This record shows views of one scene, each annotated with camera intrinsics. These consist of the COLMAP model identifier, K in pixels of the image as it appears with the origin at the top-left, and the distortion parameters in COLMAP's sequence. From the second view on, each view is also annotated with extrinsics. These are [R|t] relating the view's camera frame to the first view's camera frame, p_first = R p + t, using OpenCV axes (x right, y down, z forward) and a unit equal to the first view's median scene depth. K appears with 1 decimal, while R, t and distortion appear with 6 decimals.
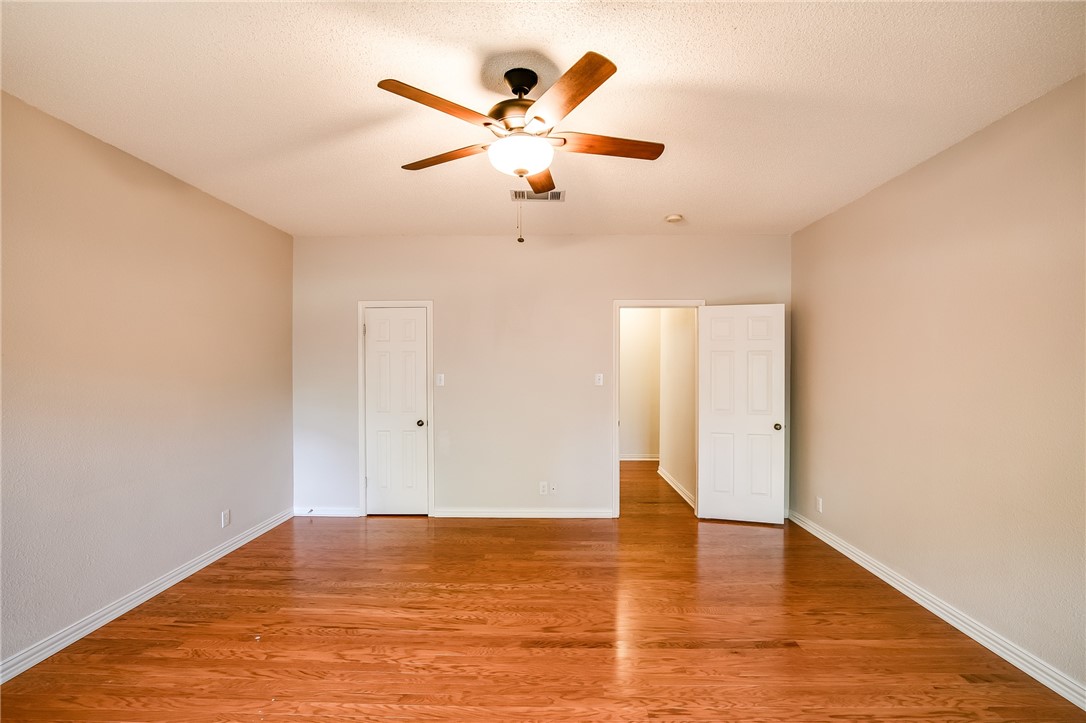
lens RADIAL K [[503.0, 0, 543.8], [0, 503.0, 367.1], [0, 0, 1]] dist [-0.028467, 0.000437]
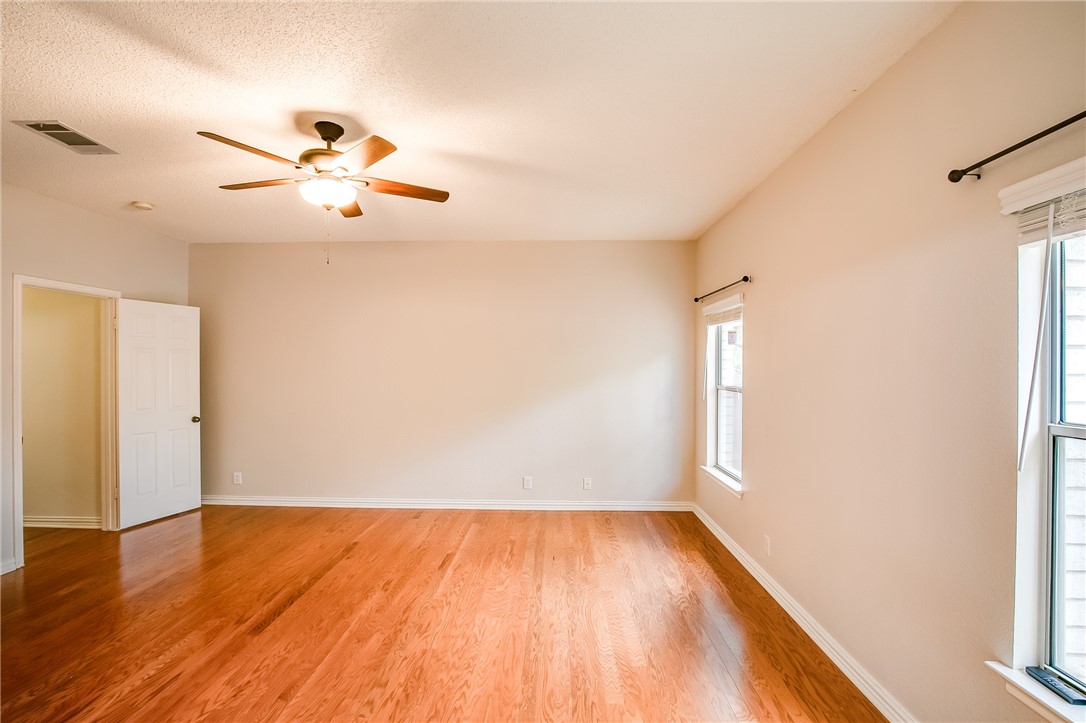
lens RADIAL K [[503.0, 0, 543.8], [0, 503.0, 367.1], [0, 0, 1]] dist [-0.028467, 0.000437]
pose [[0.001804, -0.003012, 0.999994, -0.894807], [0.002083, 0.999993, 0.003008, 0.003911], [-0.999996, 0.002077, 0.001810, 0.338856]]
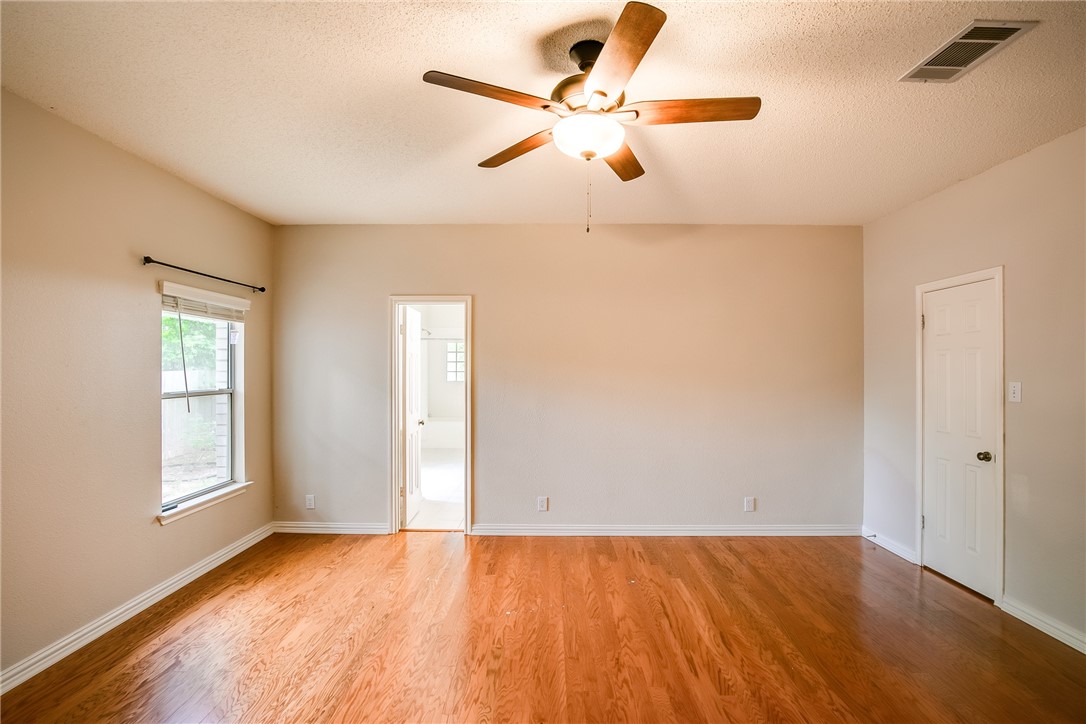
lens RADIAL K [[503.0, 0, 543.8], [0, 503.0, 367.6], [0, 0, 1]] dist [-0.028467, 0.000437]
pose [[0.009299, -0.002833, -0.999953, 0.608710], [-0.007294, 0.999969, -0.002900, 0.002542], [0.999930, 0.007321, 0.009278, 0.649950]]
